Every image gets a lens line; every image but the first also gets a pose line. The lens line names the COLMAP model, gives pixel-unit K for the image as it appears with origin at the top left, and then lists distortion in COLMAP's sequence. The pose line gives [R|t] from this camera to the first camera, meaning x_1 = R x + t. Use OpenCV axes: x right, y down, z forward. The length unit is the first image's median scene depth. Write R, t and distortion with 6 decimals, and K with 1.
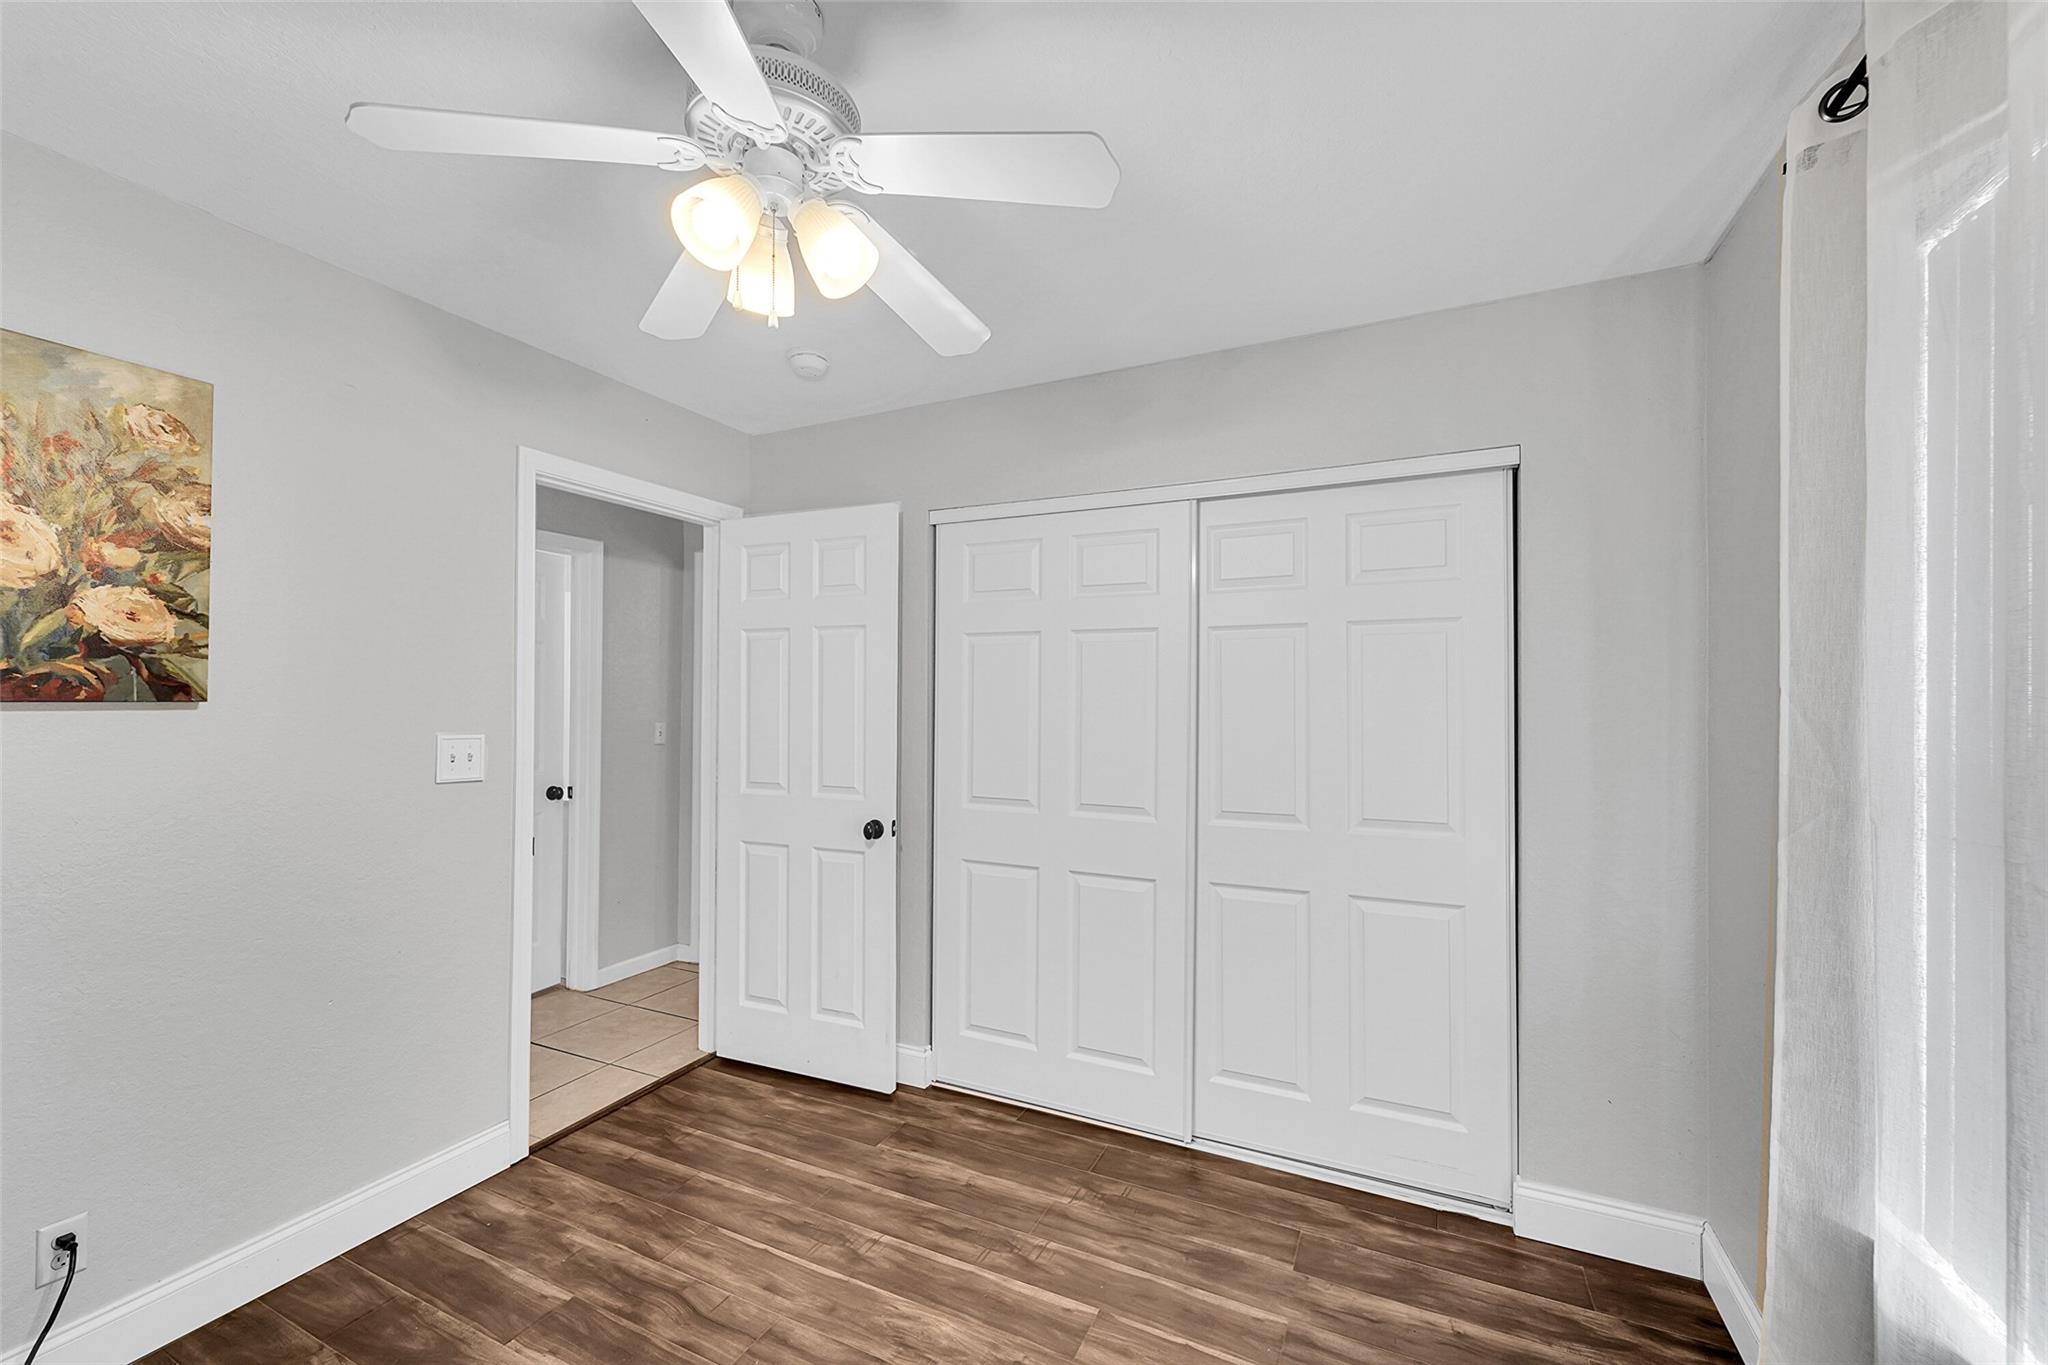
lens RADIAL K [[822.8, 0, 1017.3], [0, 822.8, 690.9], [0, 0, 1]] dist [0.000455, 0.000177]
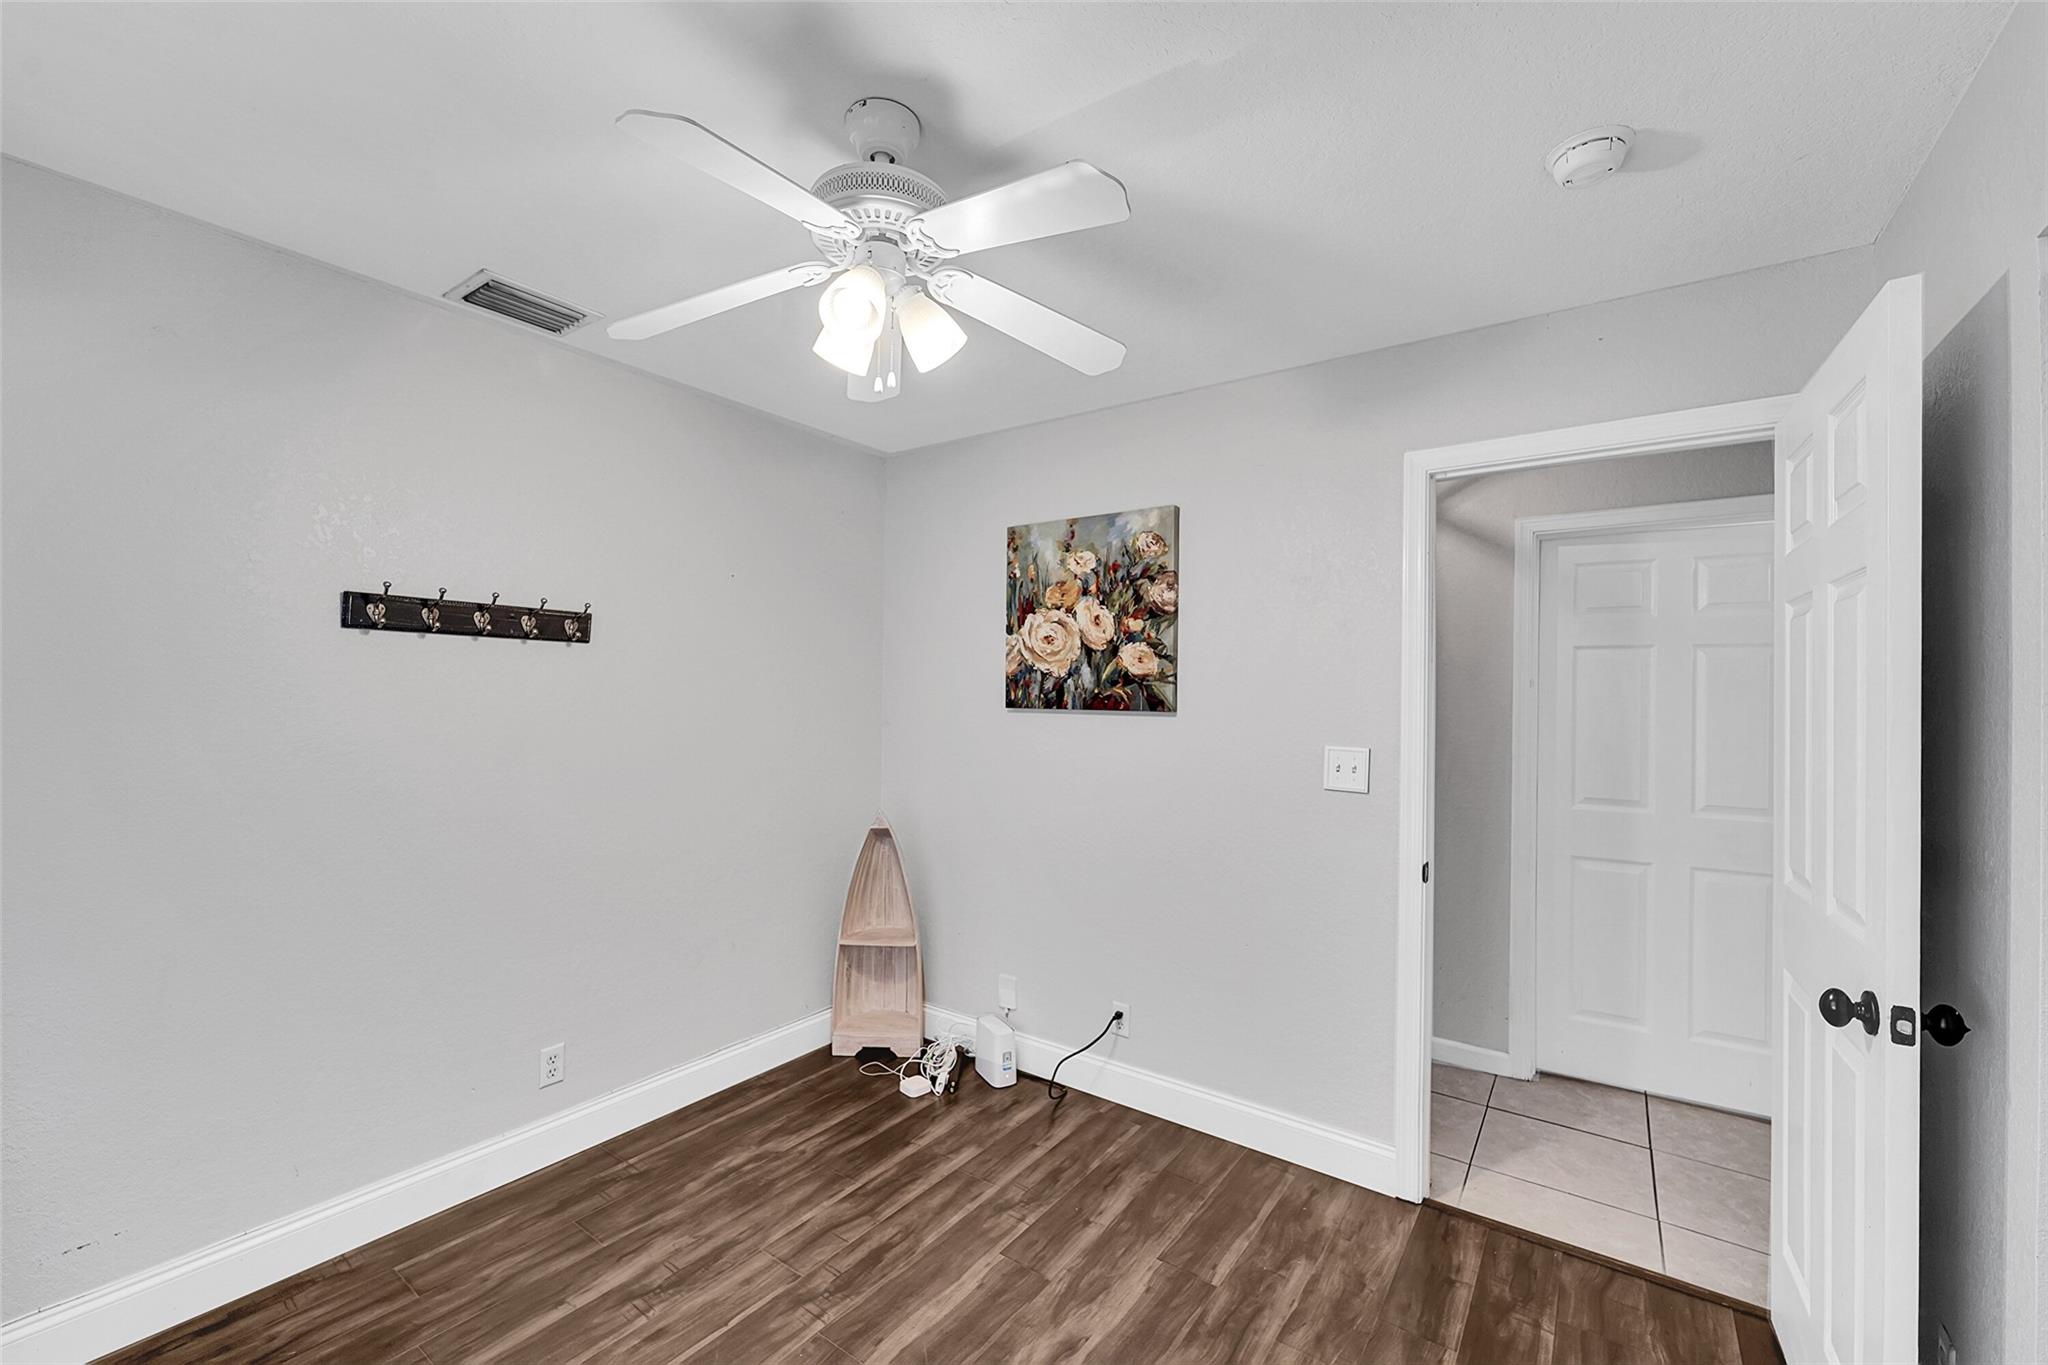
lens RADIAL K [[822.8, 0, 1017.3], [0, 822.8, 690.9], [0, 0, 1]] dist [0.000455, 0.000177]
pose [[-0.179960, -0.020568, -0.983459, 0.607737], [-0.008085, 0.999779, -0.019429, 0.006779], [0.983641, 0.004455, -0.180086, 1.045186]]
